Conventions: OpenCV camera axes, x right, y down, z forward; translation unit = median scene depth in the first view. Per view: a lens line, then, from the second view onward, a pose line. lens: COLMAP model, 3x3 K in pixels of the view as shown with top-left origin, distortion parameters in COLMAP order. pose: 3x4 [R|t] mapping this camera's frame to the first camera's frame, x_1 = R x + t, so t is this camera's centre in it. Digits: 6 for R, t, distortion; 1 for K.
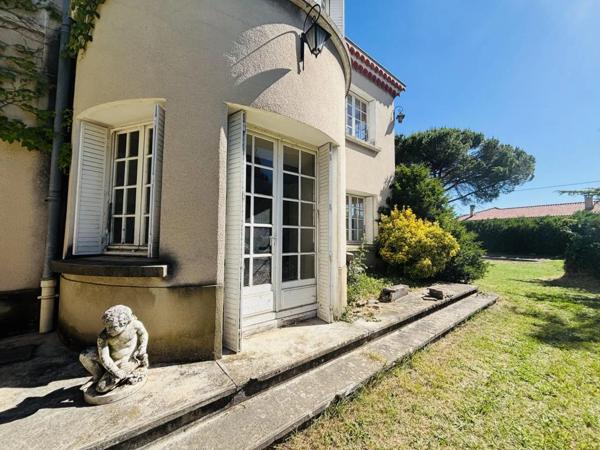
lens RADIAL K [[241.9, 0, 300.0], [0, 241.9, 225.0], [0, 0, 1]] dist [-0.000029, -0.000666]
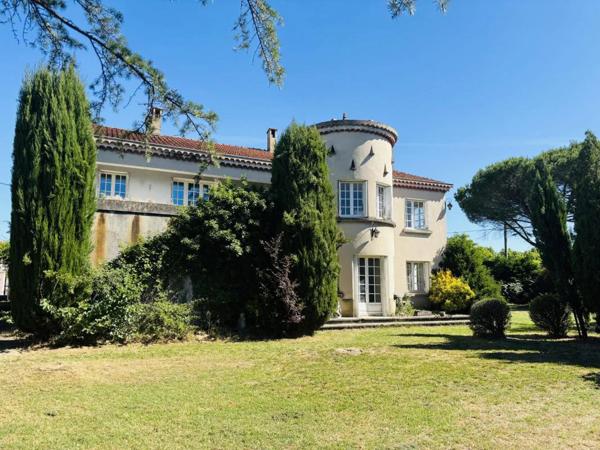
lens RADIAL K [[526.1, 0, 286.6], [0, 526.1, 222.9], [0, 0, 1]] dist [0.083332, -0.001720]
pose [[0.971218, -0.036718, -0.235345, 0.511141], [0.017793, 0.996470, -0.082042, -0.239077], [0.237527, 0.075493, 0.968443, -5.715997]]
